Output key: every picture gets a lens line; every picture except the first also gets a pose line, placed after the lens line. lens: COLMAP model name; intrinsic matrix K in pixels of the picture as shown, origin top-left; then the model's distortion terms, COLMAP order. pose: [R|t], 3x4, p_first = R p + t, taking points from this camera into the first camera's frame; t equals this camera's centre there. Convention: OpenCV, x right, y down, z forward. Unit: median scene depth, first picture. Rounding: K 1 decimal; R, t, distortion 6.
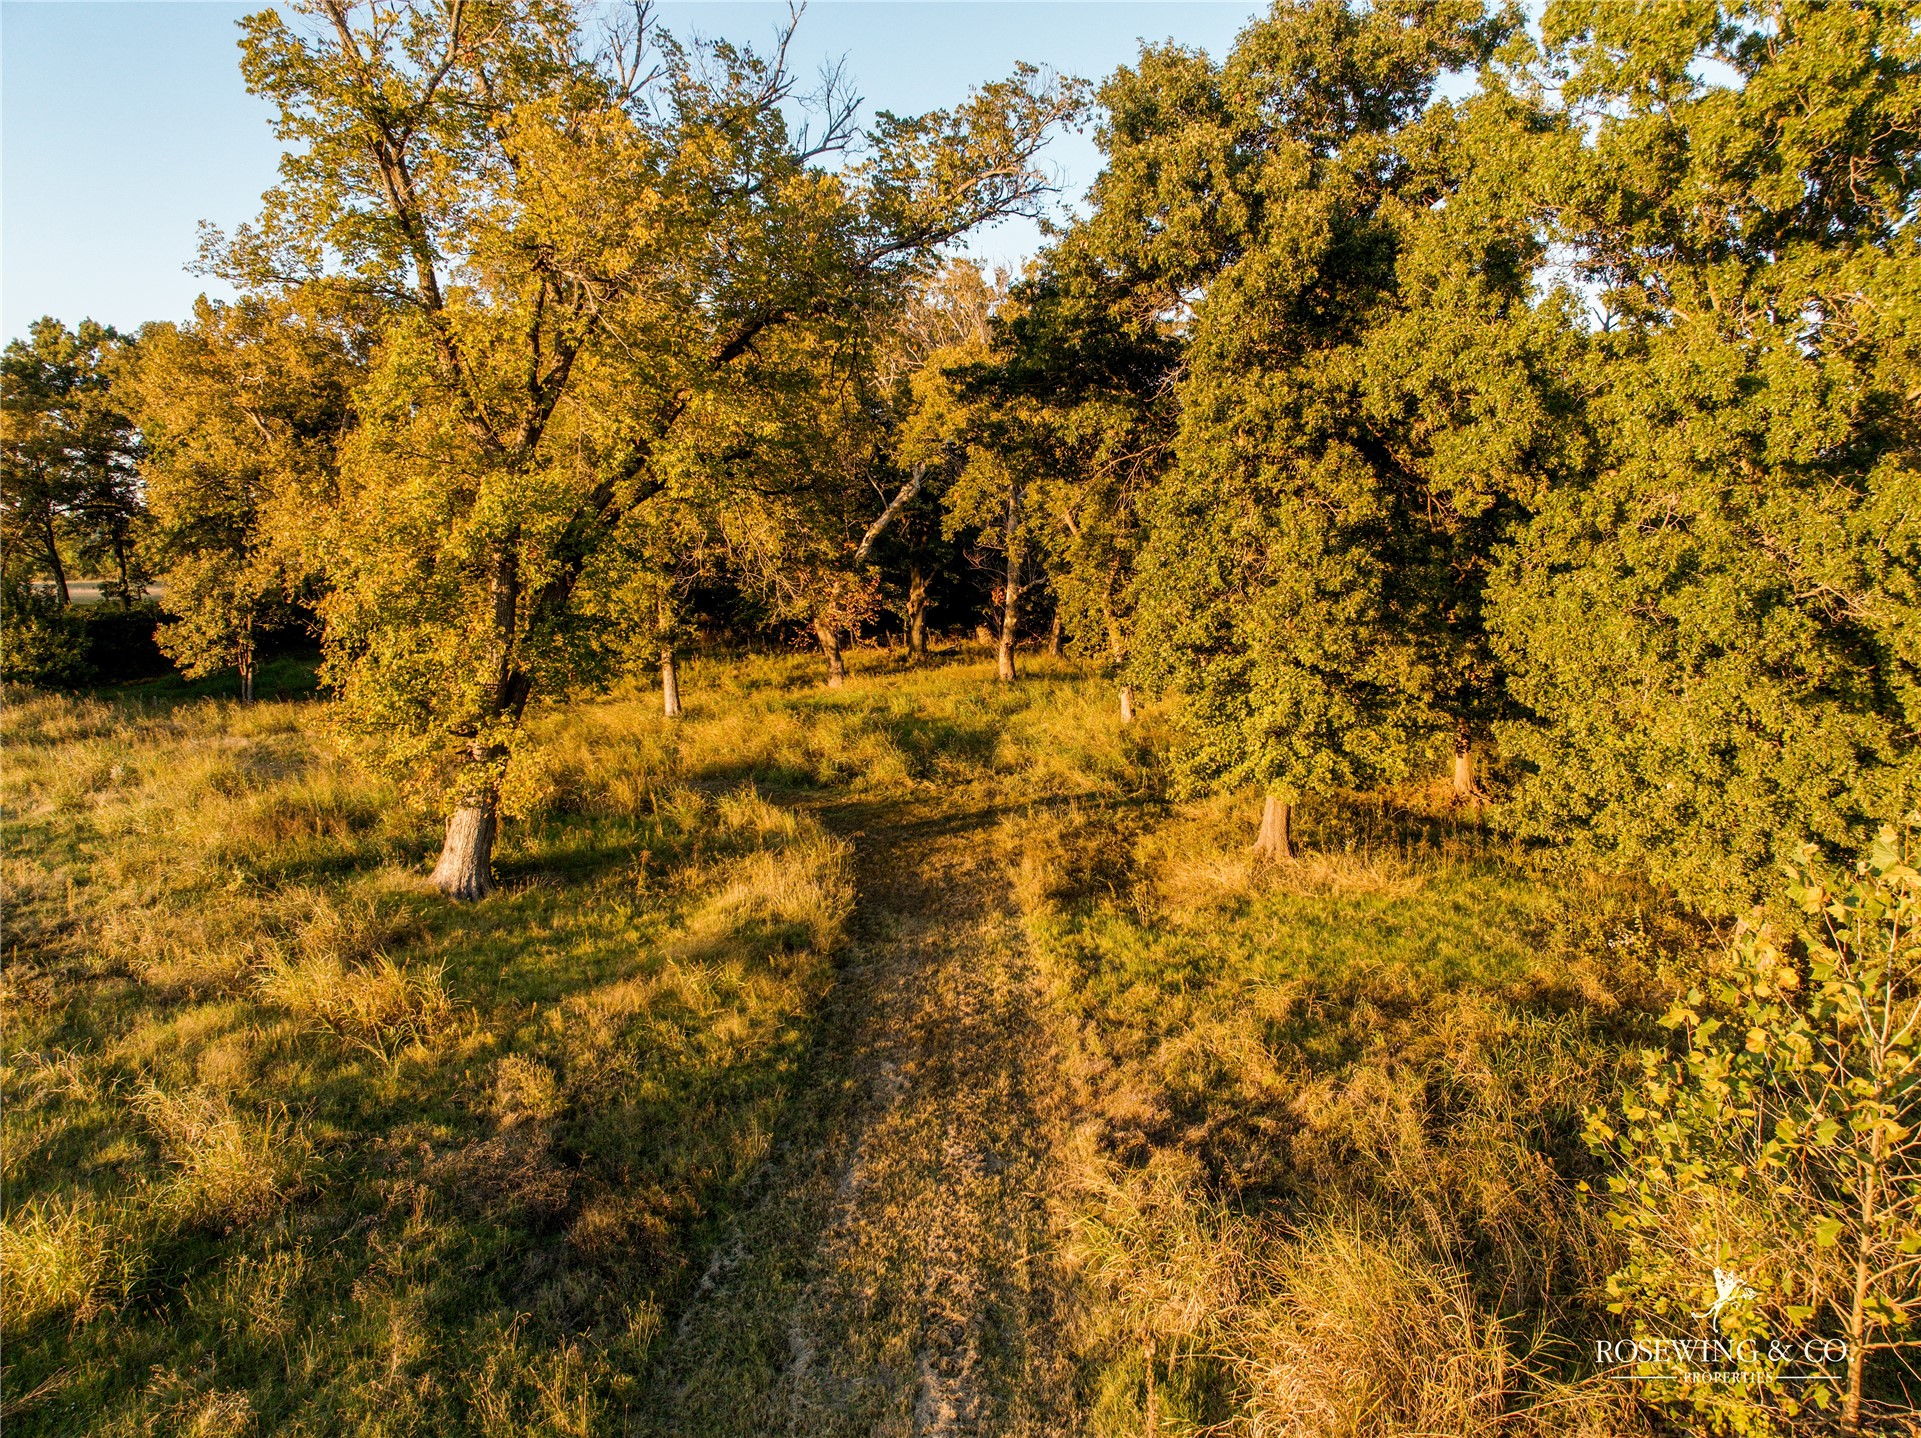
lens RADIAL K [[1306.0, 0, 960.5], [0, 1306.0, 719.0], [0, 0, 1]] dist [-0.023815, -0.000553]
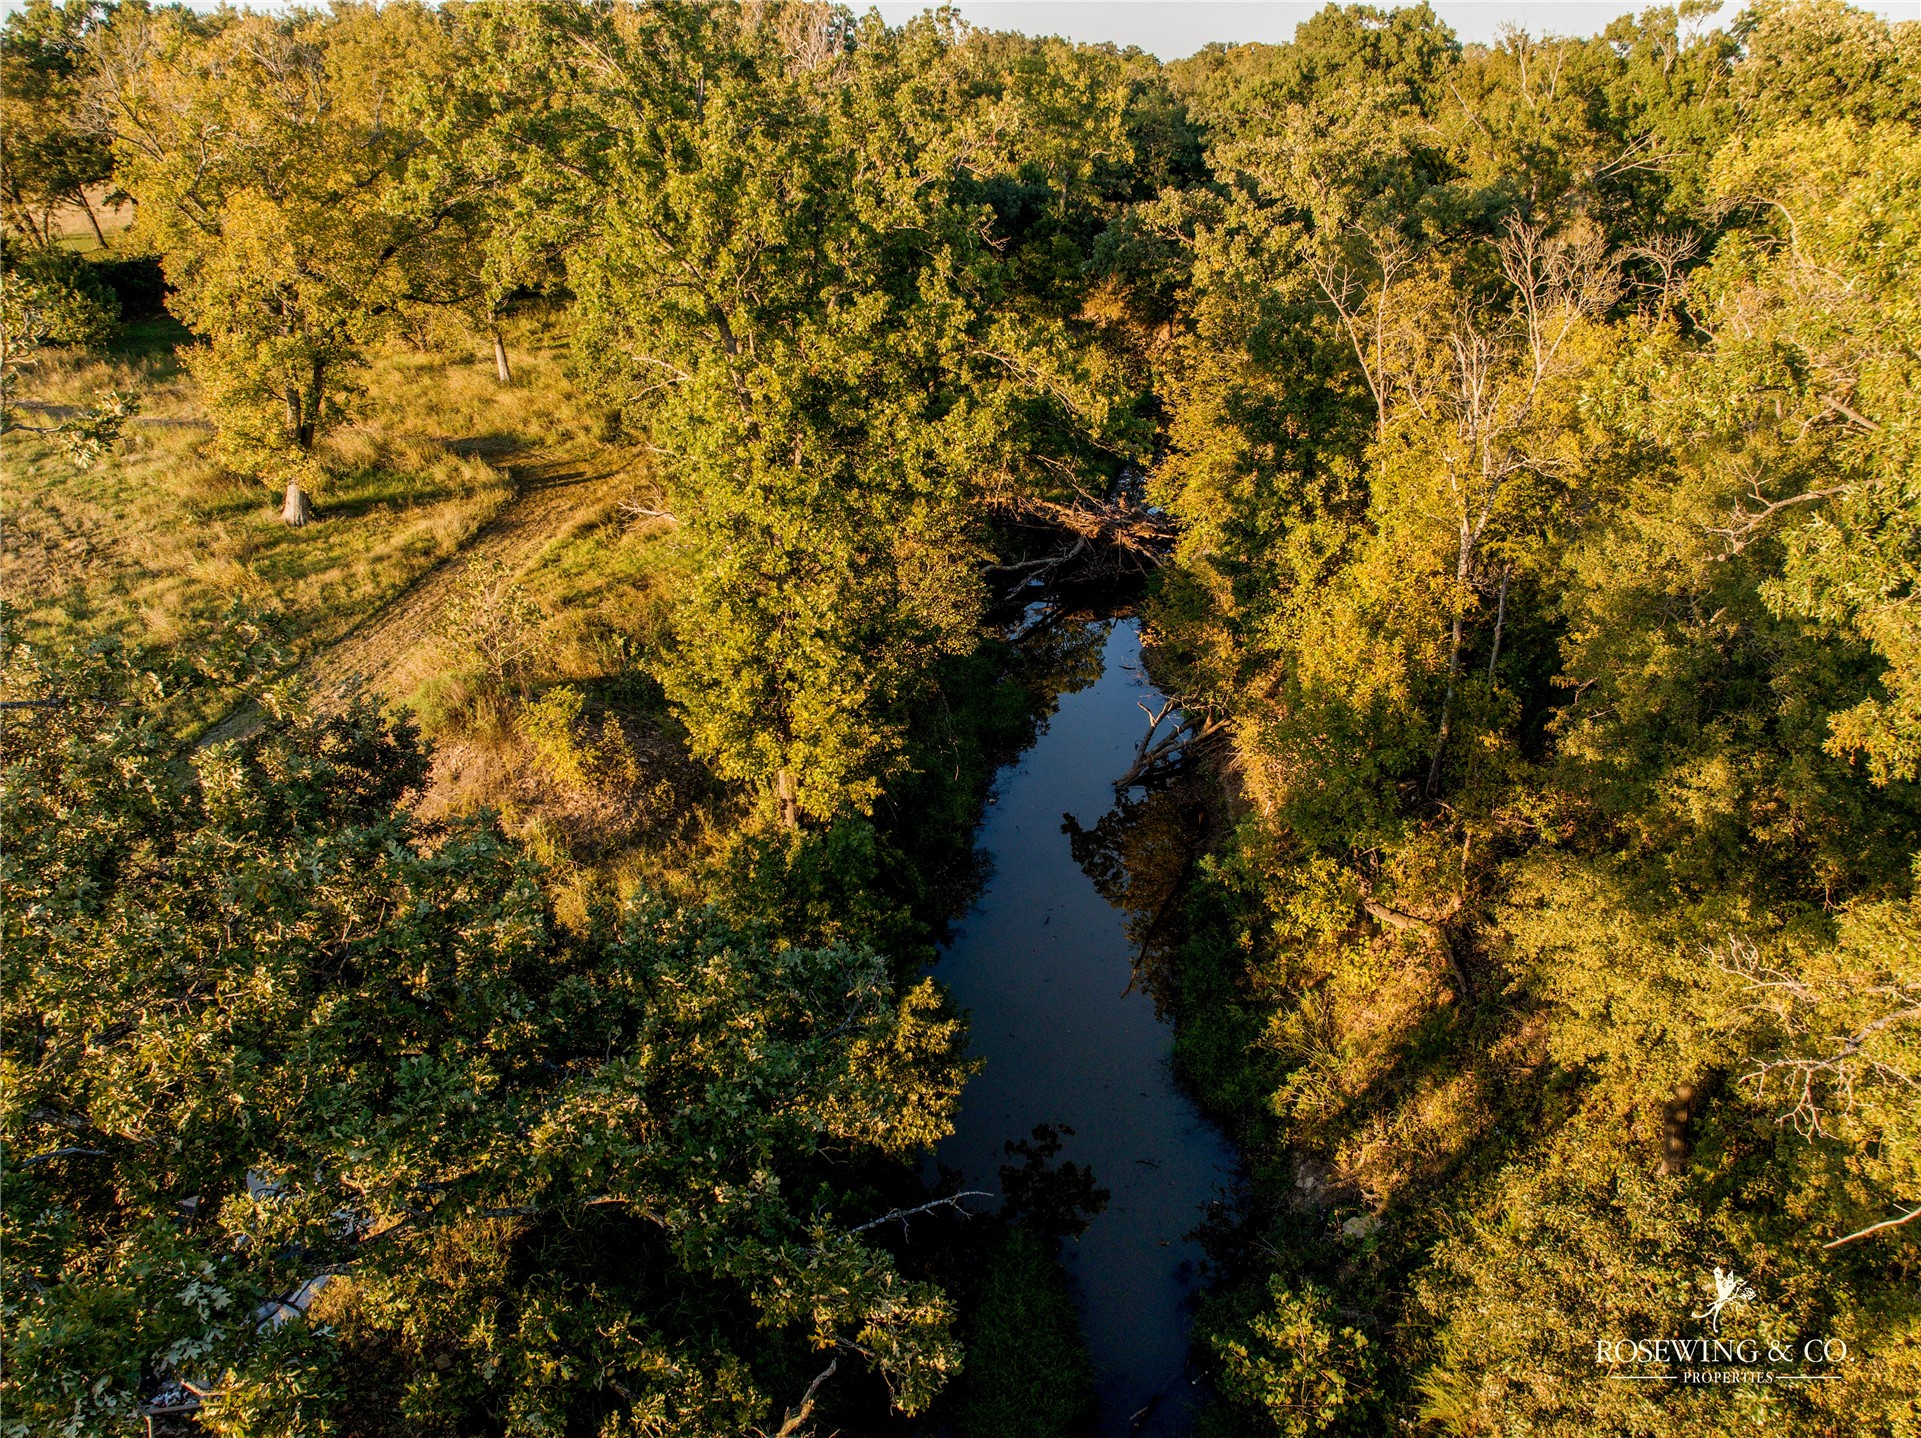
lens RADIAL K [[1345.3, 0, 960.5], [0, 1345.3, 719.0], [0, 0, 1]] dist [-0.066996, 0.040417]
pose [[0.997683, 0.025731, -0.062974, 0.777176], [-0.004181, 0.947149, 0.320766, -0.241115], [0.067900, -0.319760, 0.945063, -0.975627]]
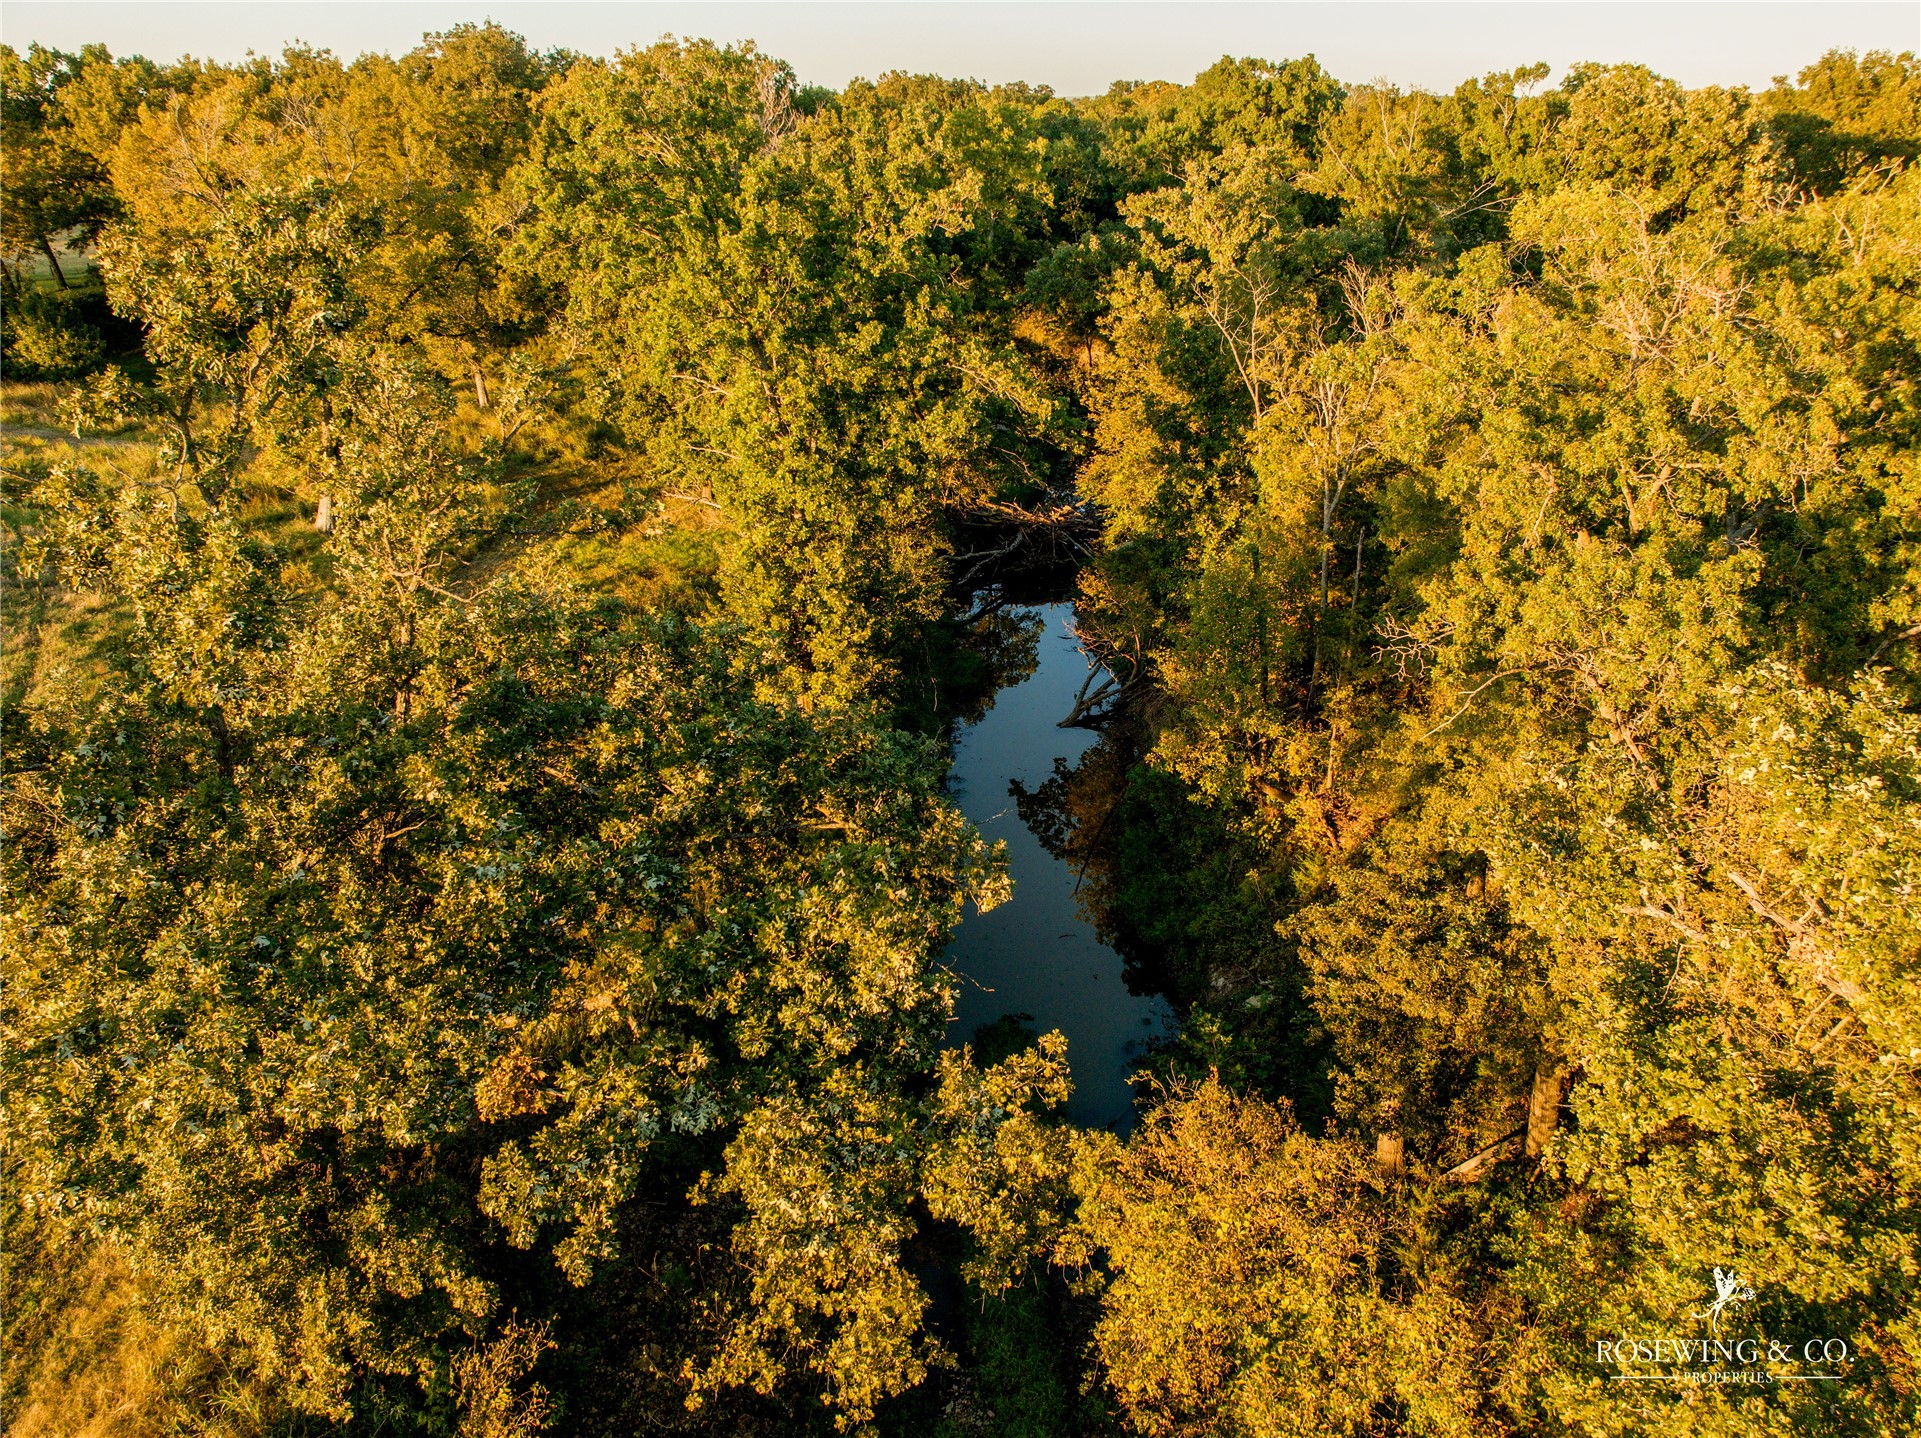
lens RADIAL K [[1345.3, 0, 960.5], [0, 1345.3, 719.0], [0, 0, 1]] dist [-0.066996, 0.040417]
pose [[0.999959, -0.002233, -0.008773, 0.738587], [0.004773, 0.953539, 0.301232, -0.245843], [0.007693, -0.301262, 0.953510, -1.302067]]
